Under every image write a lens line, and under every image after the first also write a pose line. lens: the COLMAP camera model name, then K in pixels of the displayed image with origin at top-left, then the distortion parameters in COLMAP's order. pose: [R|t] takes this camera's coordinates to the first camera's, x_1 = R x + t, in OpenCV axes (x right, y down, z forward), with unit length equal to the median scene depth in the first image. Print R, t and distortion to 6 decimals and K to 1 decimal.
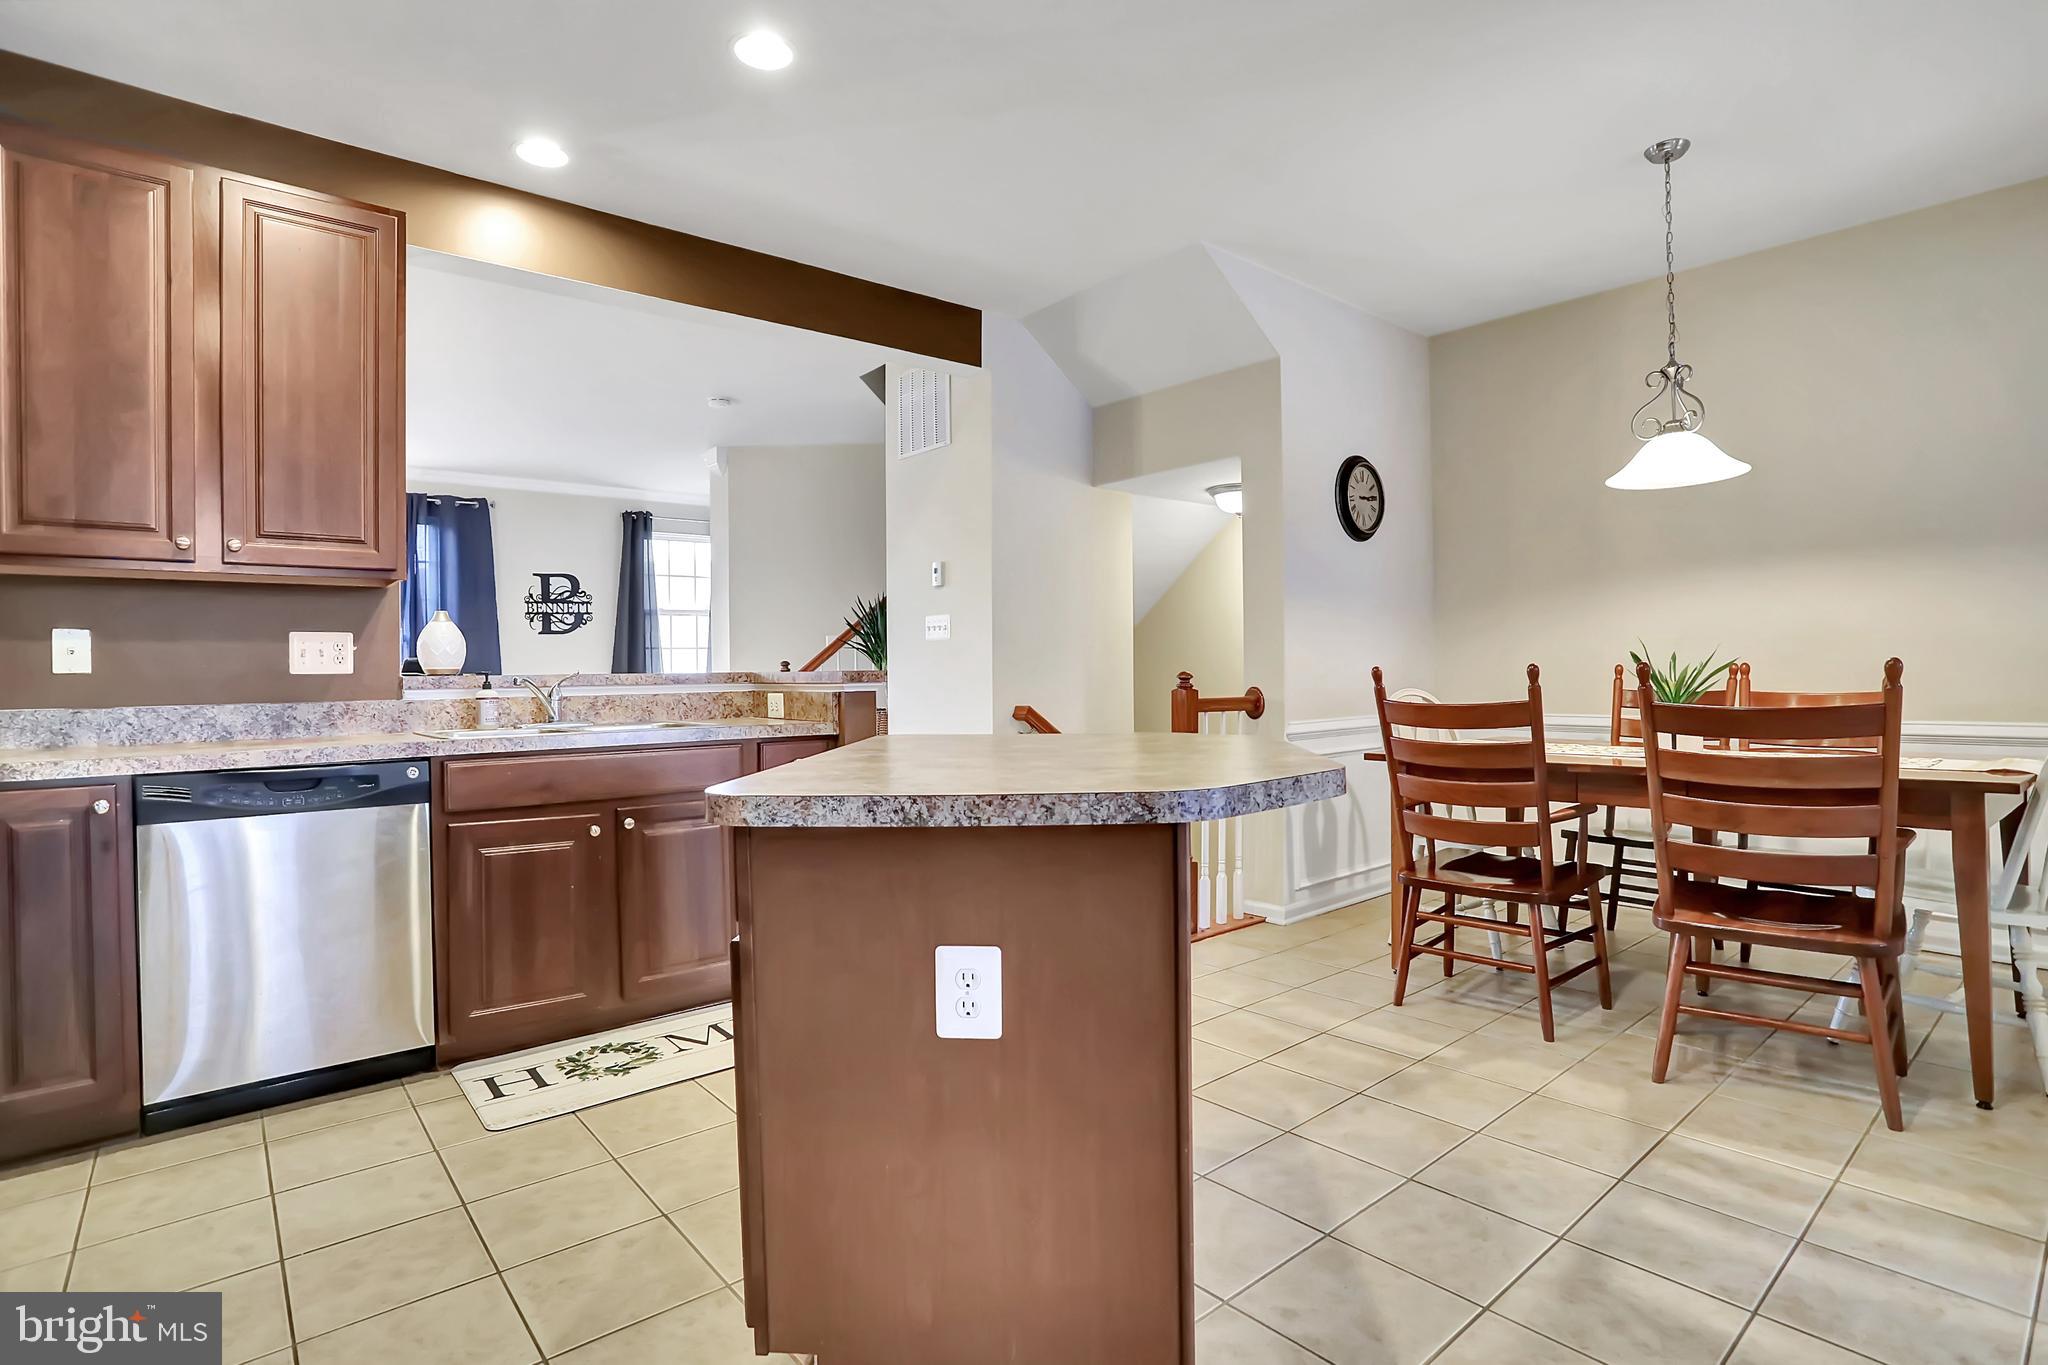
lens RADIAL K [[1005.0, 0, 1041.2], [0, 1005.0, 672.8], [0, 0, 1]] dist [-0.063256, 0.019944]
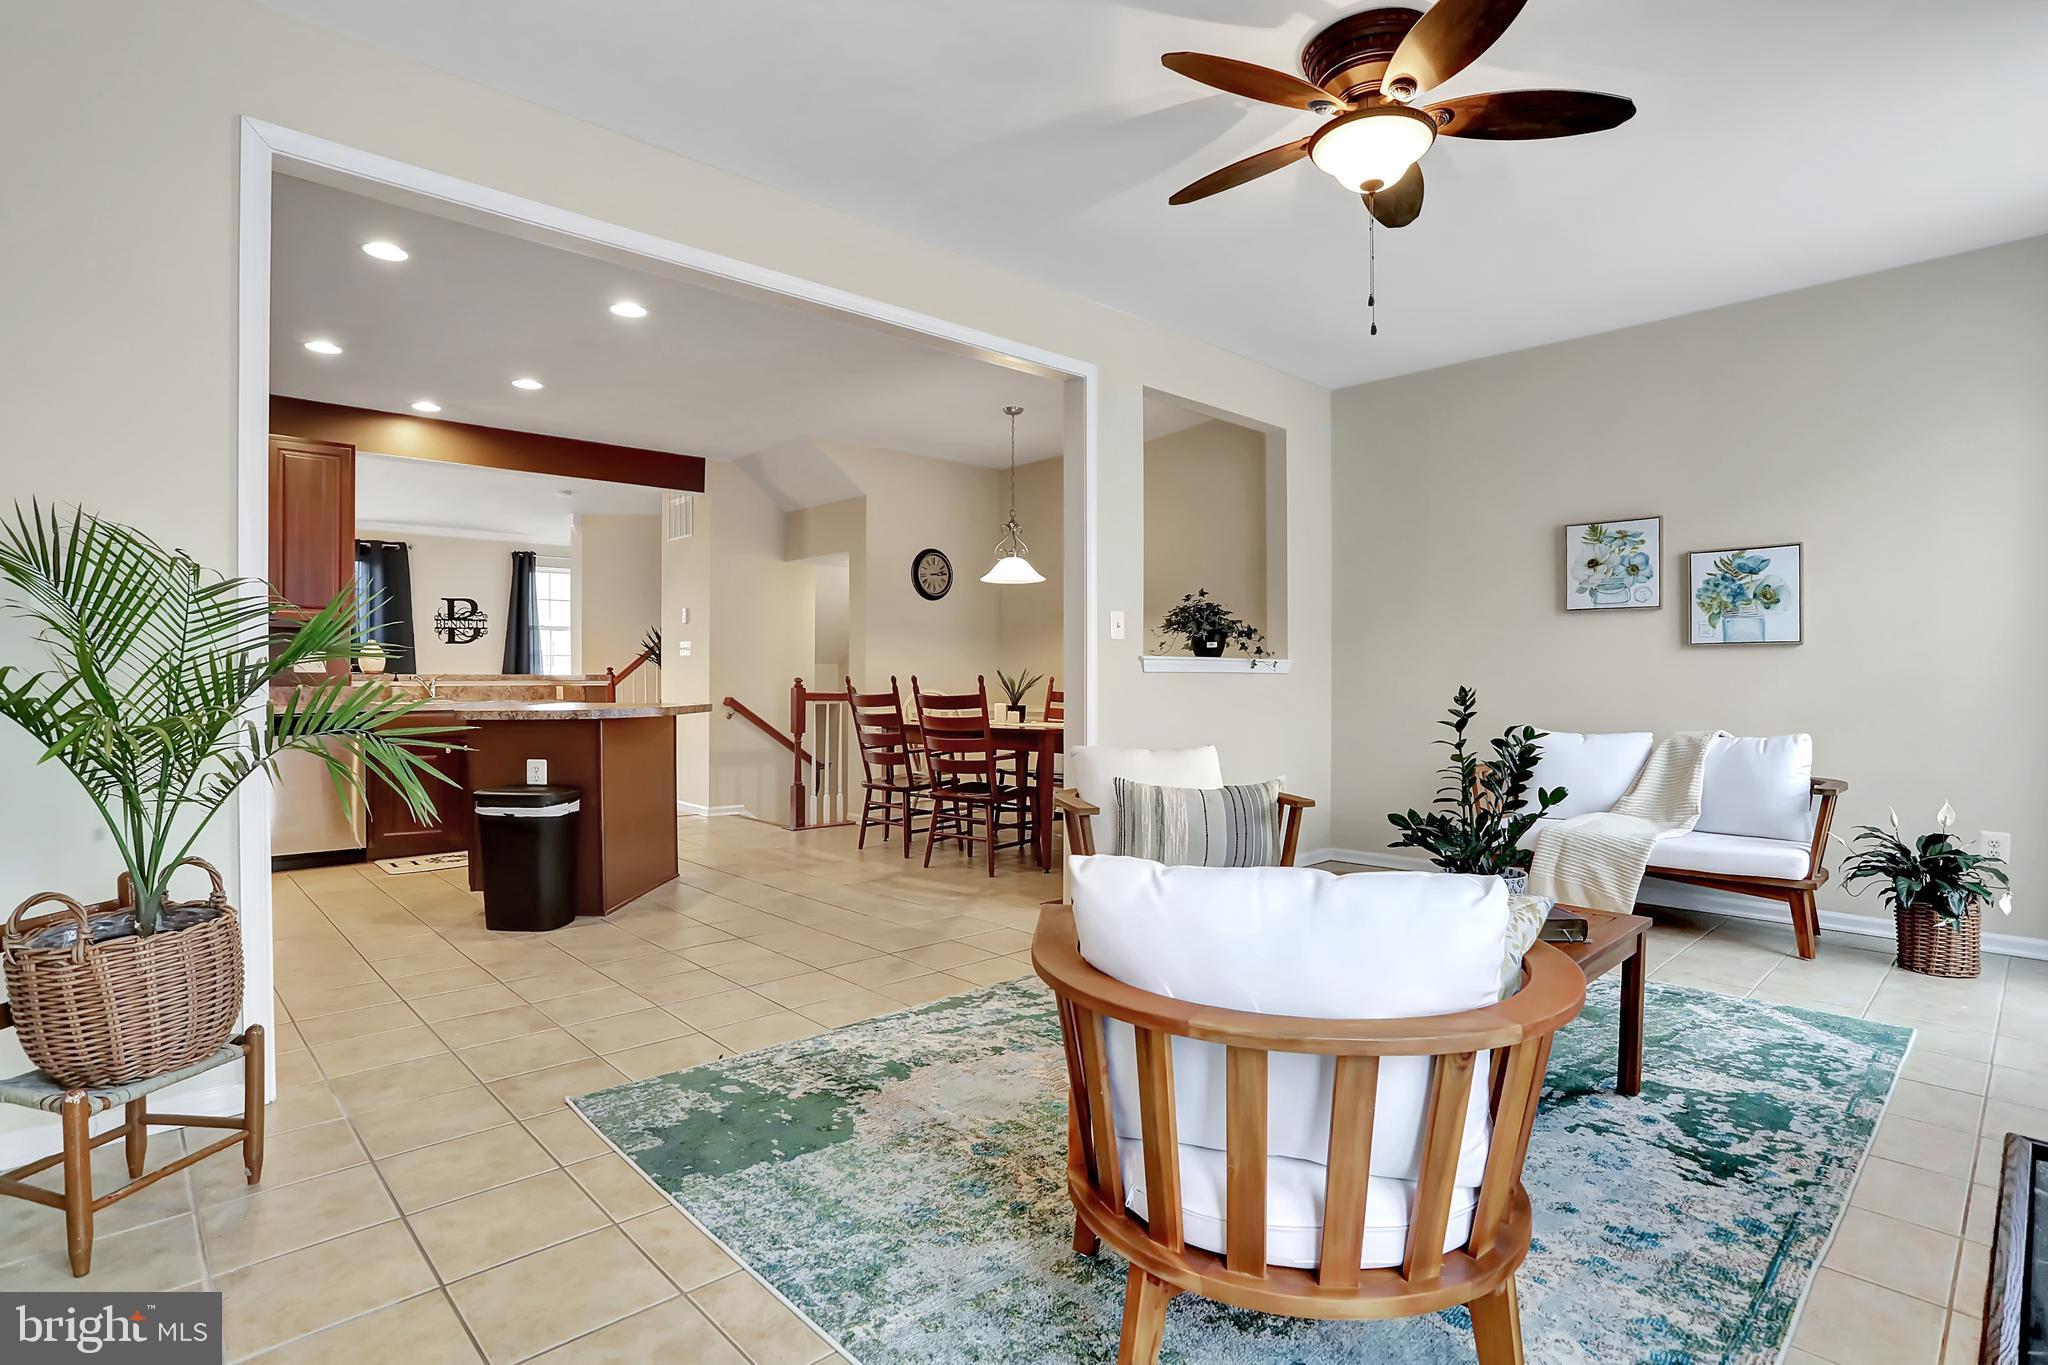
lens RADIAL K [[1005.0, 0, 1039.5], [0, 1005.0, 677.4], [0, 0, 1]] dist [-0.063256, 0.019944]
pose [[0.998449, 0.012552, 0.054237, 0.407410], [-0.012469, 0.999921, -0.001862, -0.002255], [-0.054256, 0.001182, 0.998526, -0.679541]]
